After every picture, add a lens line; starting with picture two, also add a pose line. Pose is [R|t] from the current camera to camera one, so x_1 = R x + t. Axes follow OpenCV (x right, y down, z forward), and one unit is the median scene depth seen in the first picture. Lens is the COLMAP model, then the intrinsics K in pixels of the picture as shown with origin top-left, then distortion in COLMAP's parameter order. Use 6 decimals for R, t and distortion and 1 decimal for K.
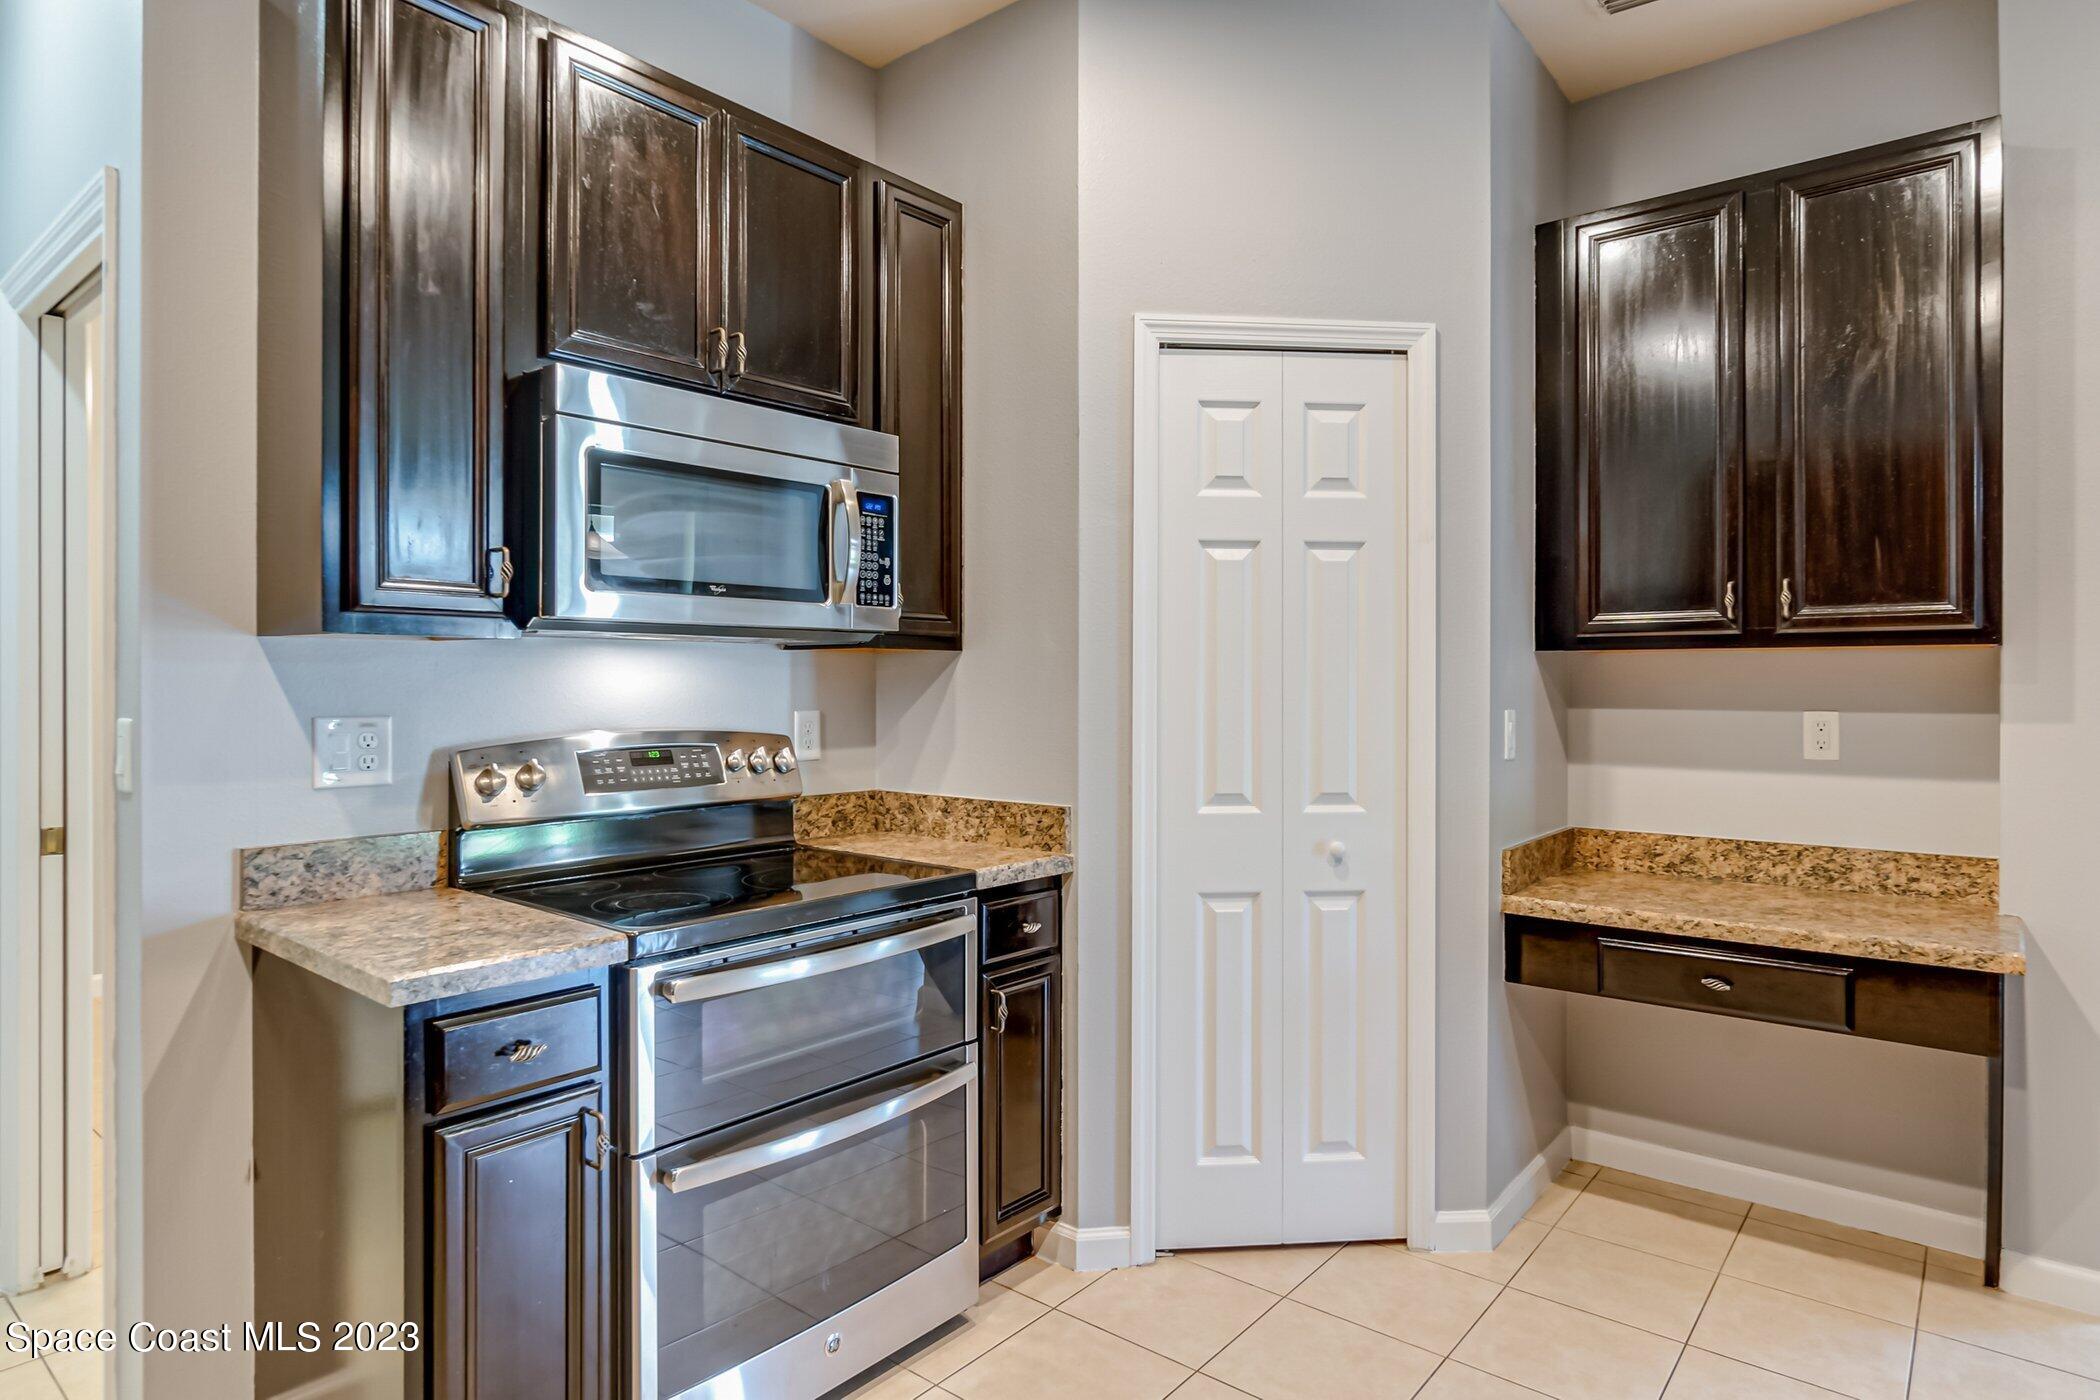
lens RADIAL K [[1156.9, 0, 1045.6], [0, 1156.9, 684.5], [0, 0, 1]] dist [-0.003872, -0.000122]
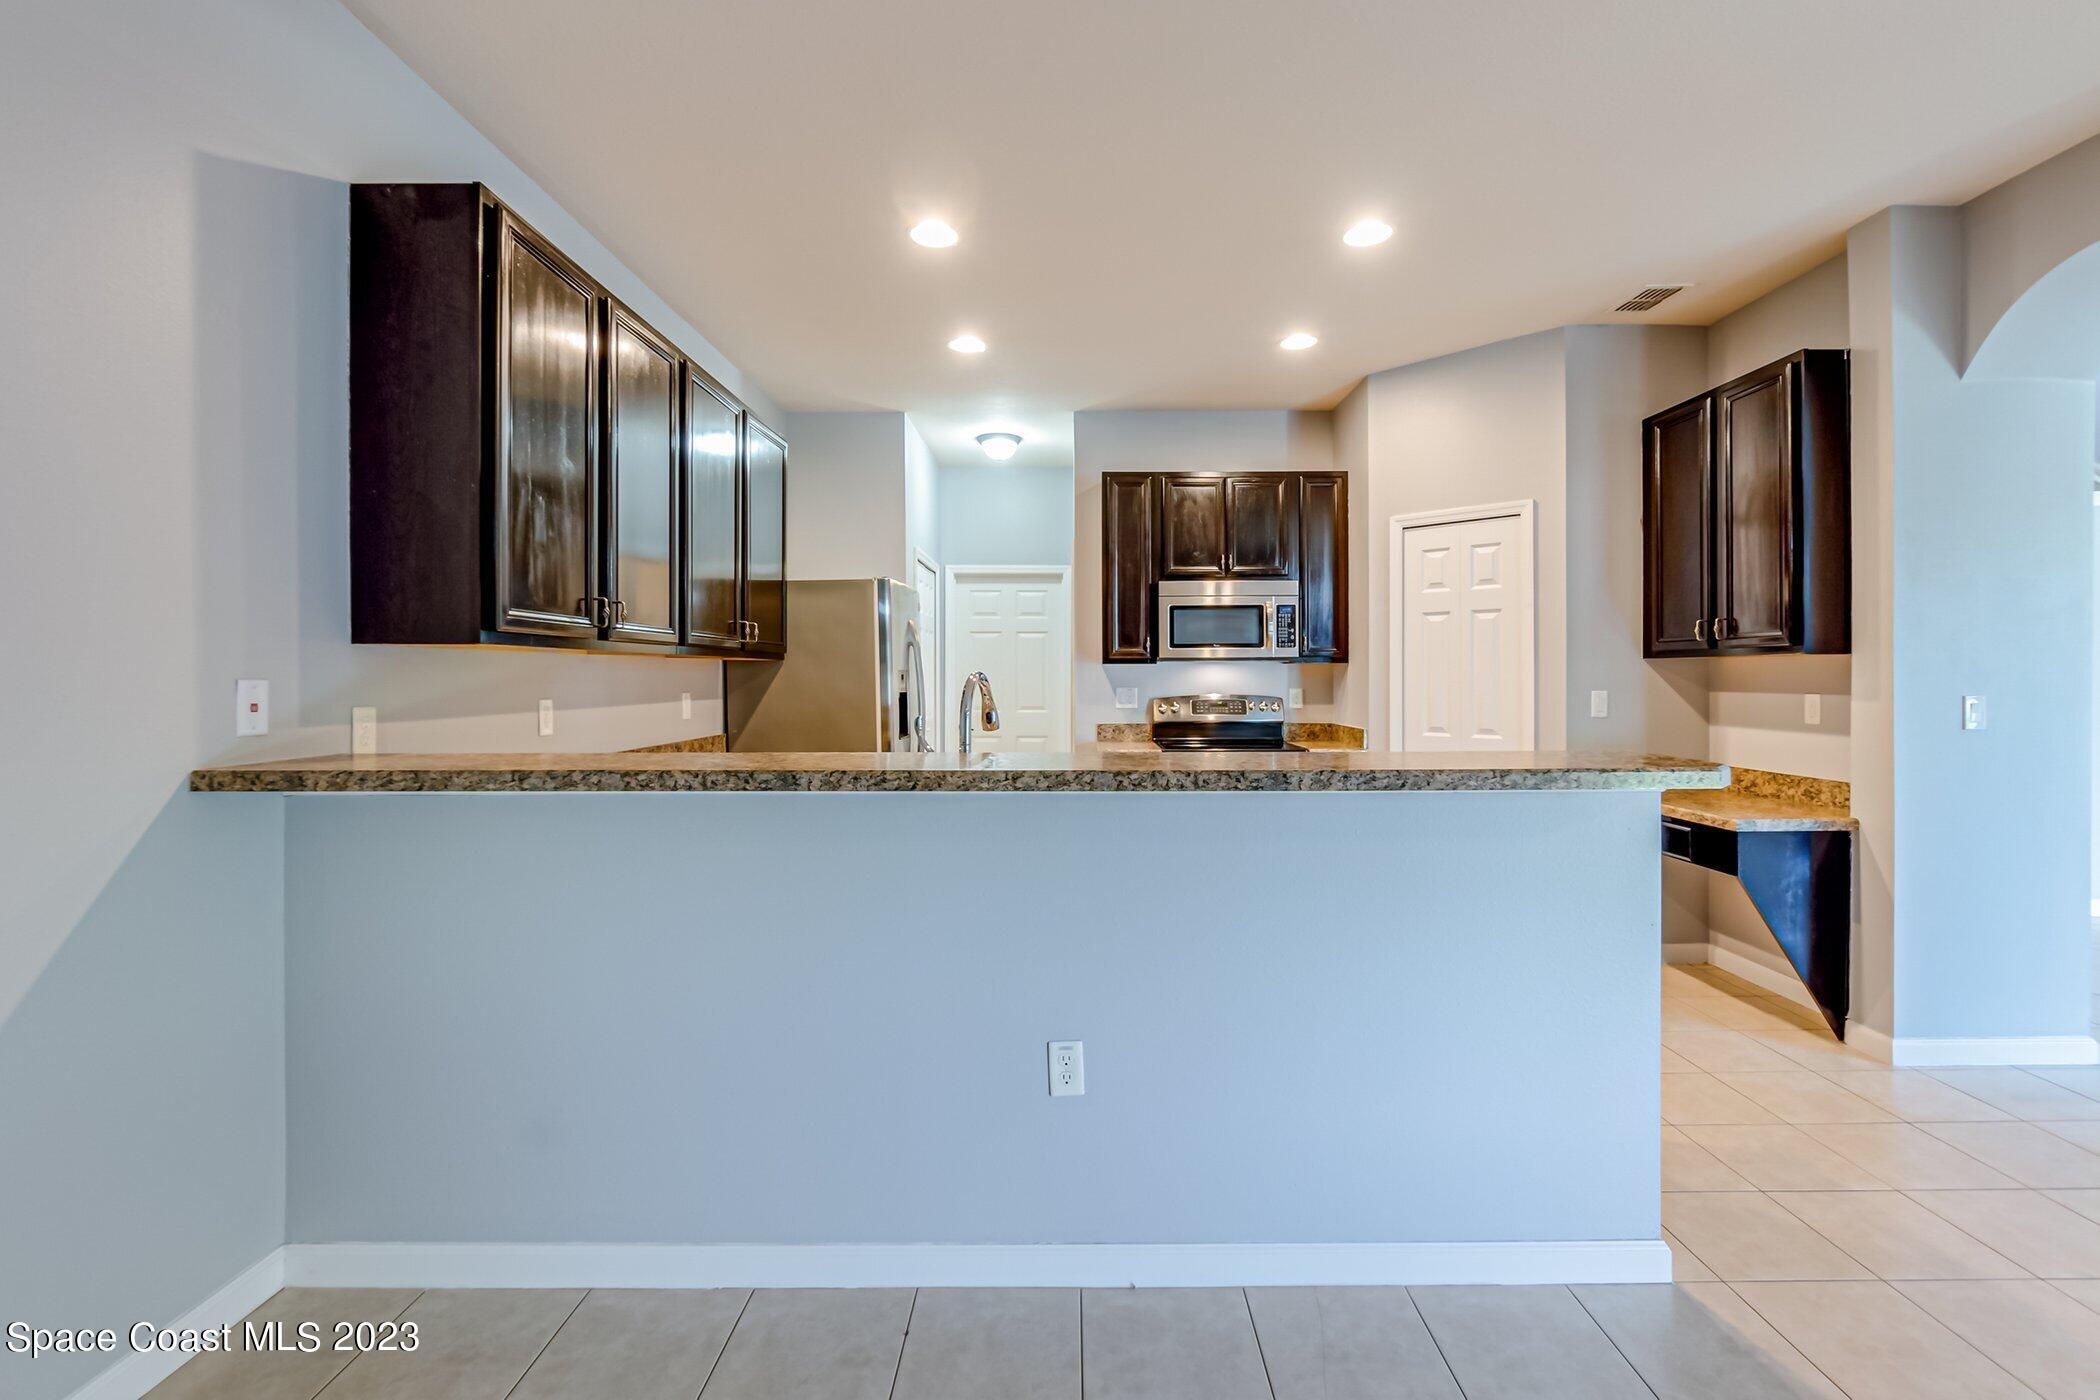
lens RADIAL K [[925.0, 0, 1081.5], [0, 925.0, 675.4], [0, 0, 1]] dist [-0.003330, 0.000258]
pose [[0.646193, -0.002368, -0.763171, 1.057702], [0.001485, 0.999997, -0.001846, -0.001870], [0.763173, 0.000059, 0.646194, -0.646995]]
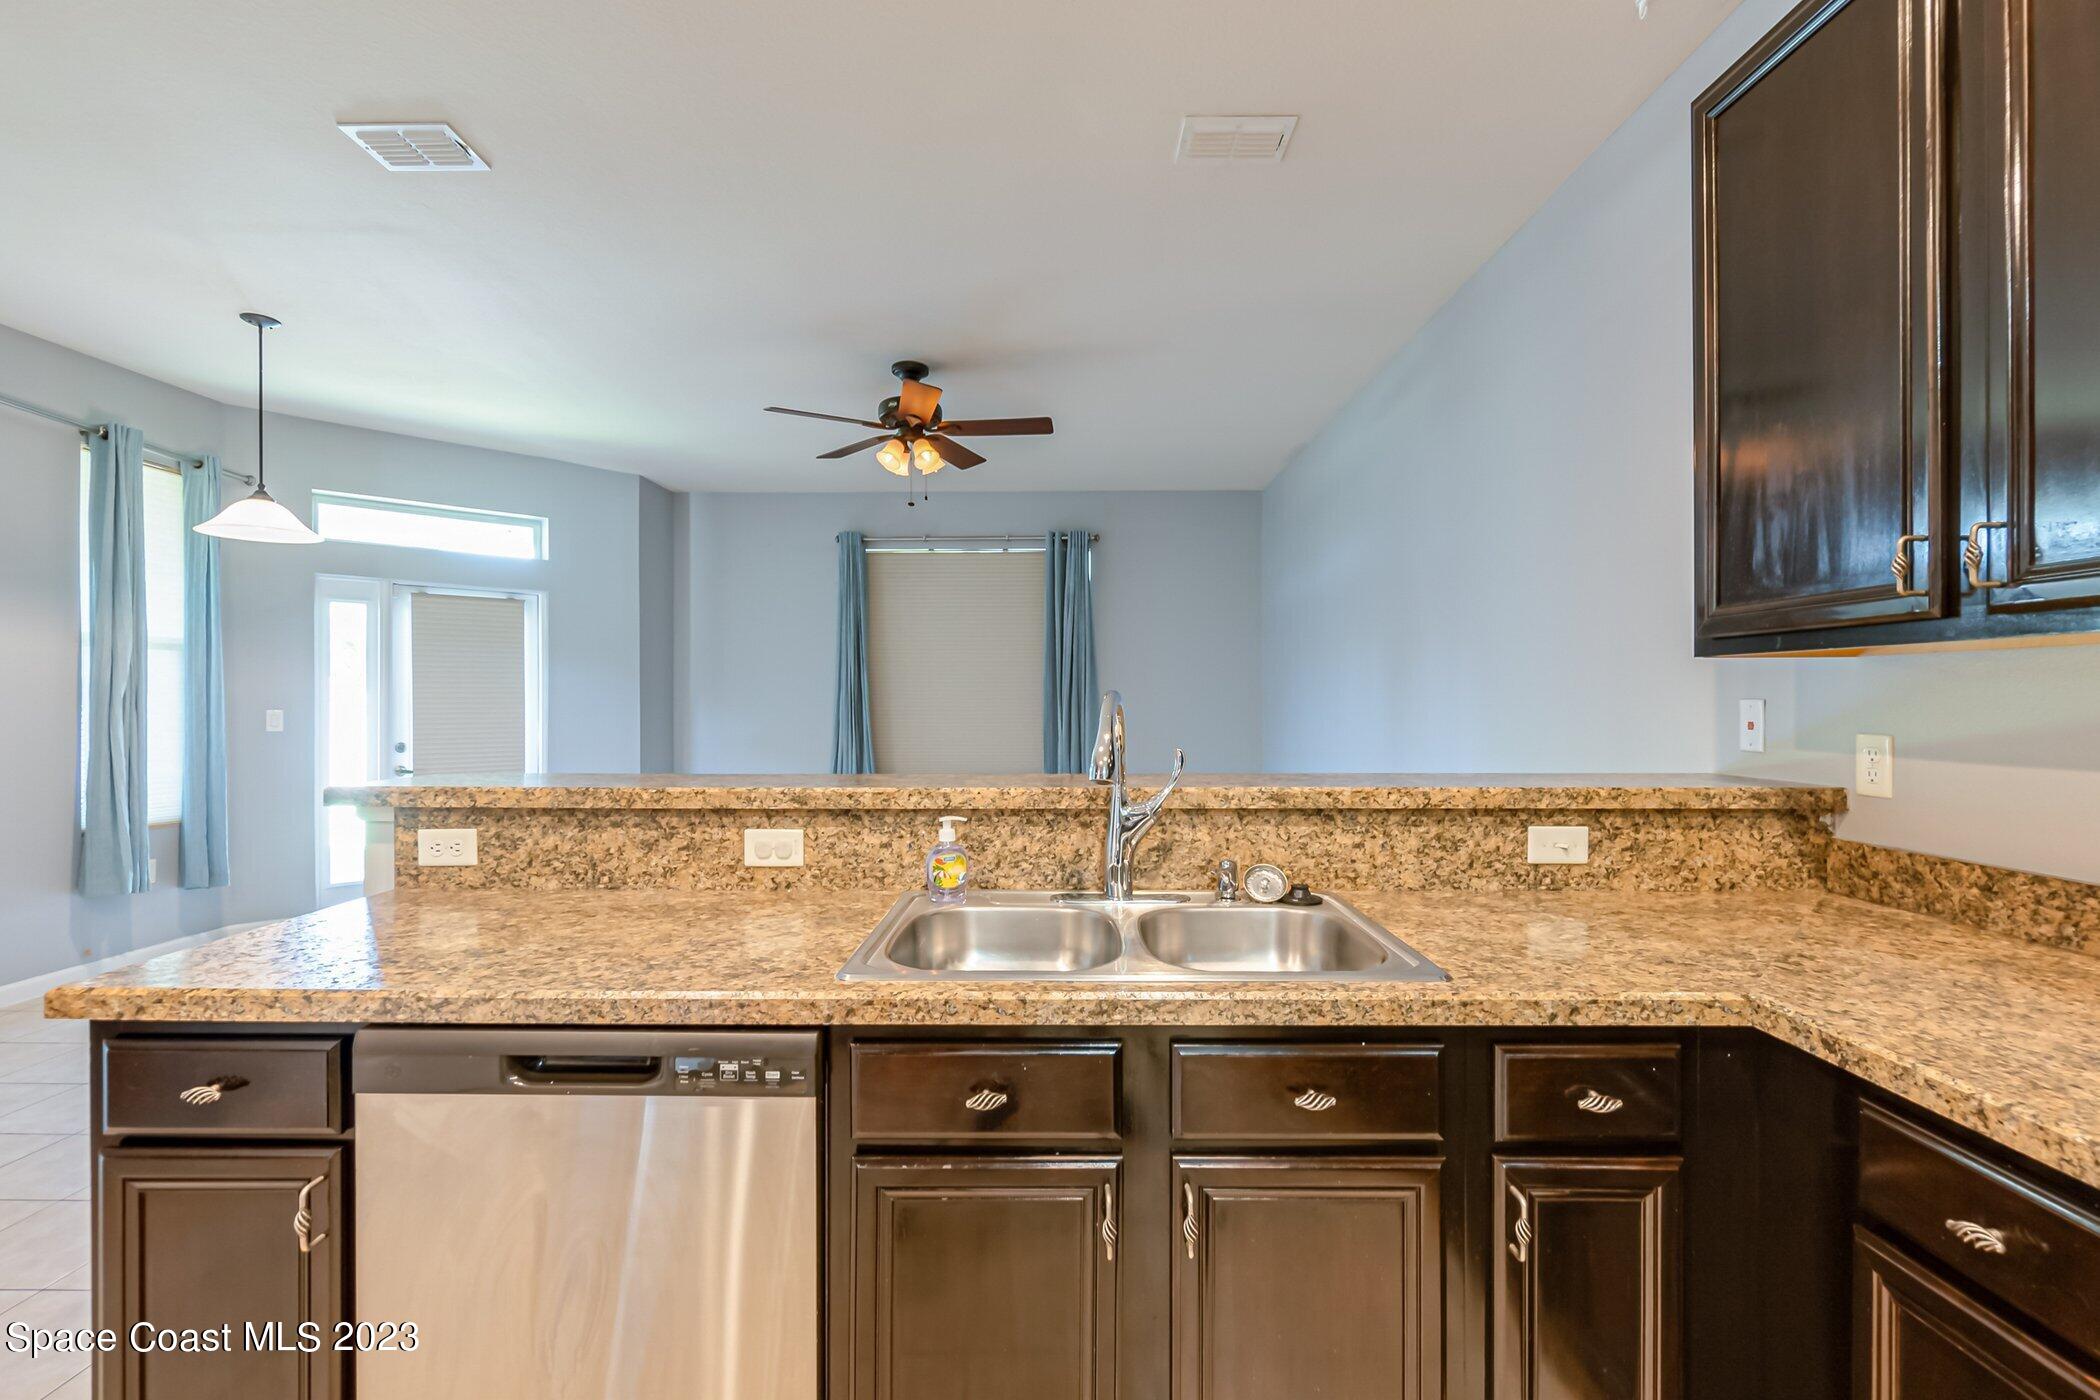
lens RADIAL K [[908.8, 0, 1046.5], [0, 908.8, 702.3], [0, 0, 1]] dist [-0.008072, 0.000474]
pose [[-0.630324, -0.001612, 0.776330, -0.128933], [0.000695, 0.999996, 0.002641, -0.001400], [-0.776332, 0.002204, -0.630321, 0.265601]]
